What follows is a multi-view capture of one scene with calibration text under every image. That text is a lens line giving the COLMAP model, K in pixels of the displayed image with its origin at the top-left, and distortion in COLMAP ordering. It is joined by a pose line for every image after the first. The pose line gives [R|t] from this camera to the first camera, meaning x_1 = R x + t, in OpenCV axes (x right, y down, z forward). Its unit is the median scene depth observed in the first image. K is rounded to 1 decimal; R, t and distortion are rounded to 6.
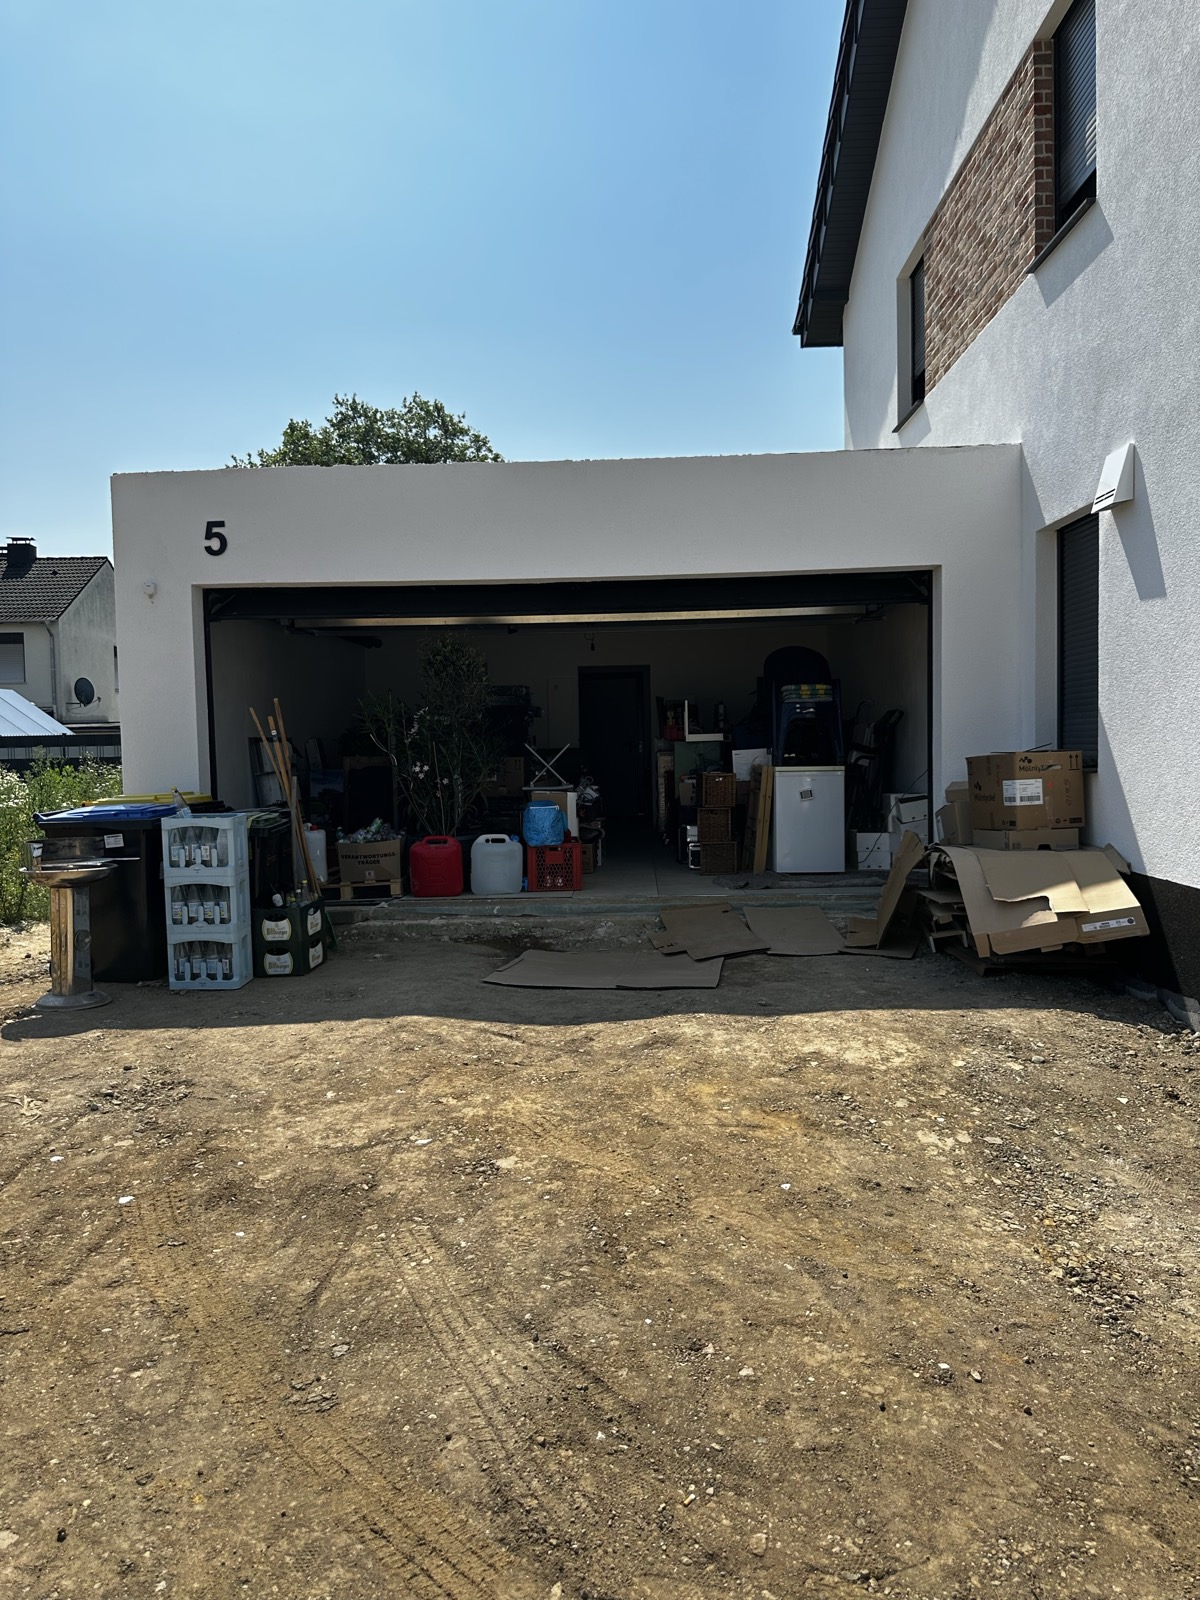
lens RADIAL K [[1119.9, 0, 600.0], [0, 1119.9, 800.0], [0, 0, 1]] dist [0.113852, -0.197627]
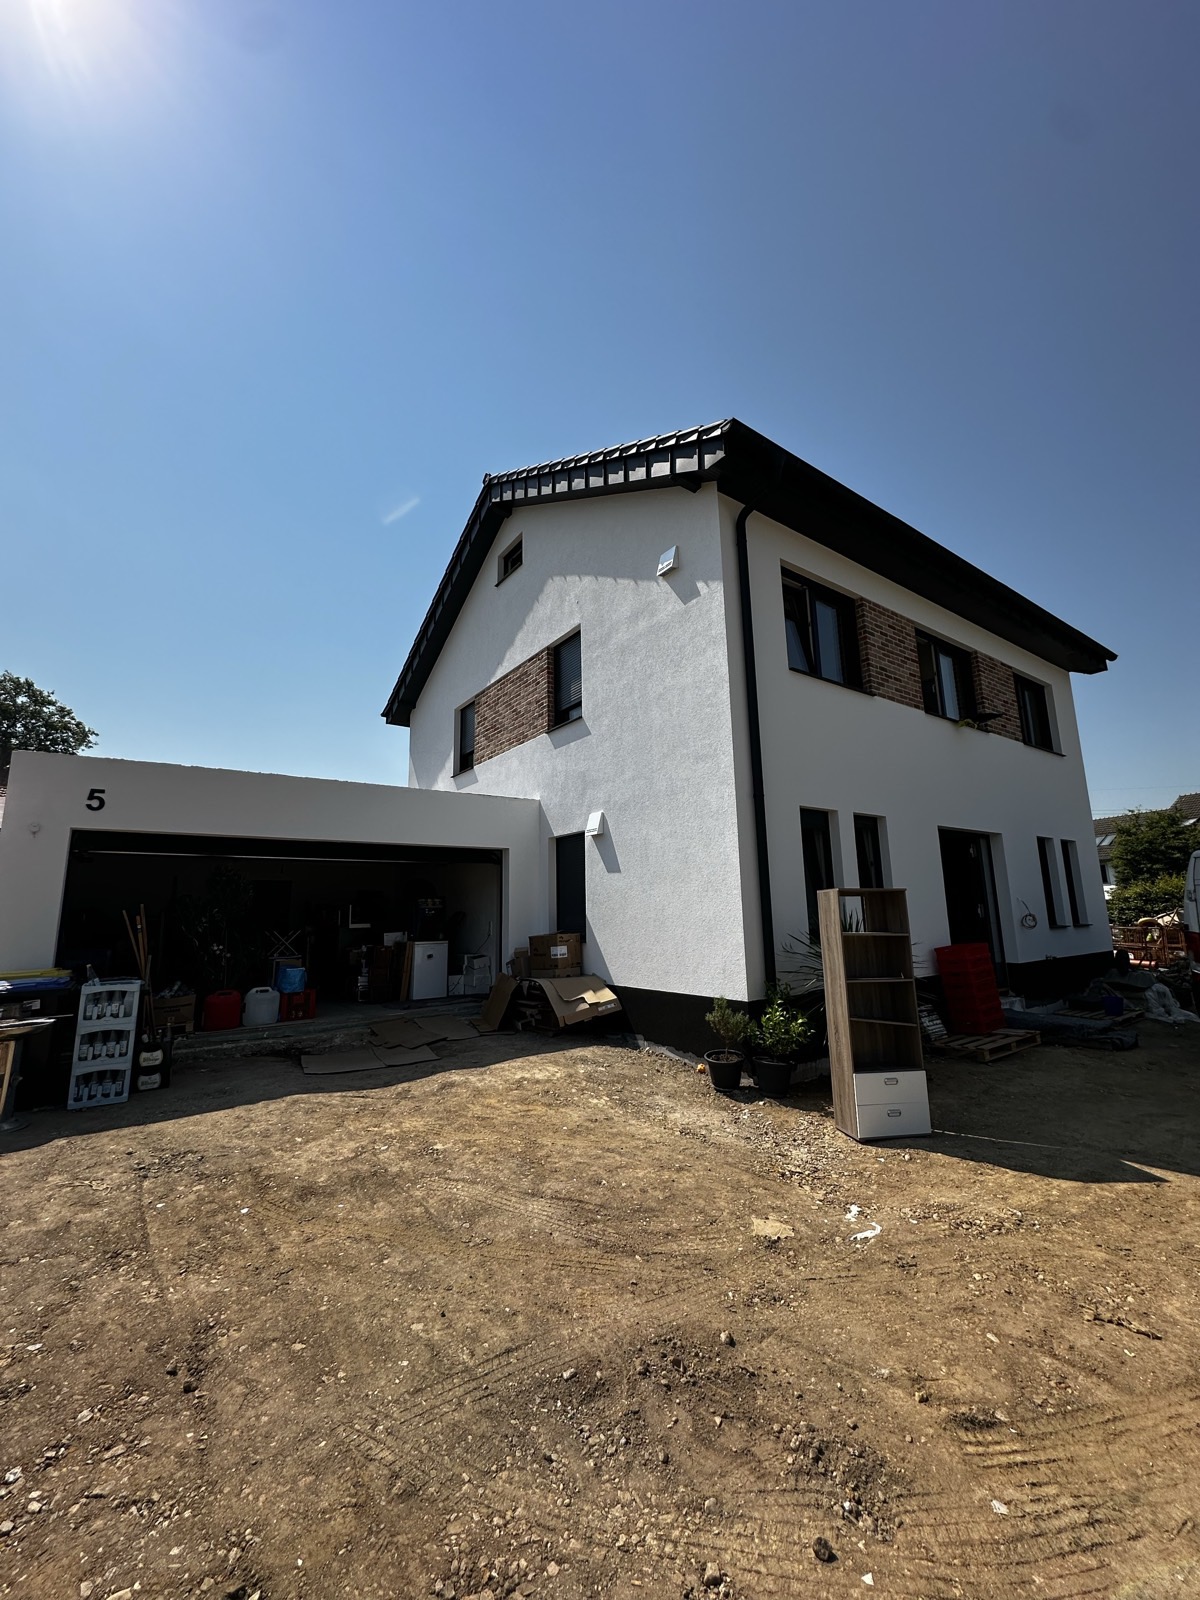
lens RADIAL K [[638.1, 0, 600.0], [0, 638.1, 800.0], [0, 0, 1]] dist [0.000189, -0.000028]
pose [[0.797522, 0.111956, 0.592811, -0.398706], [0.033441, 0.972915, -0.228730, -0.008586], [-0.602362, 0.202242, 0.772177, -0.122260]]
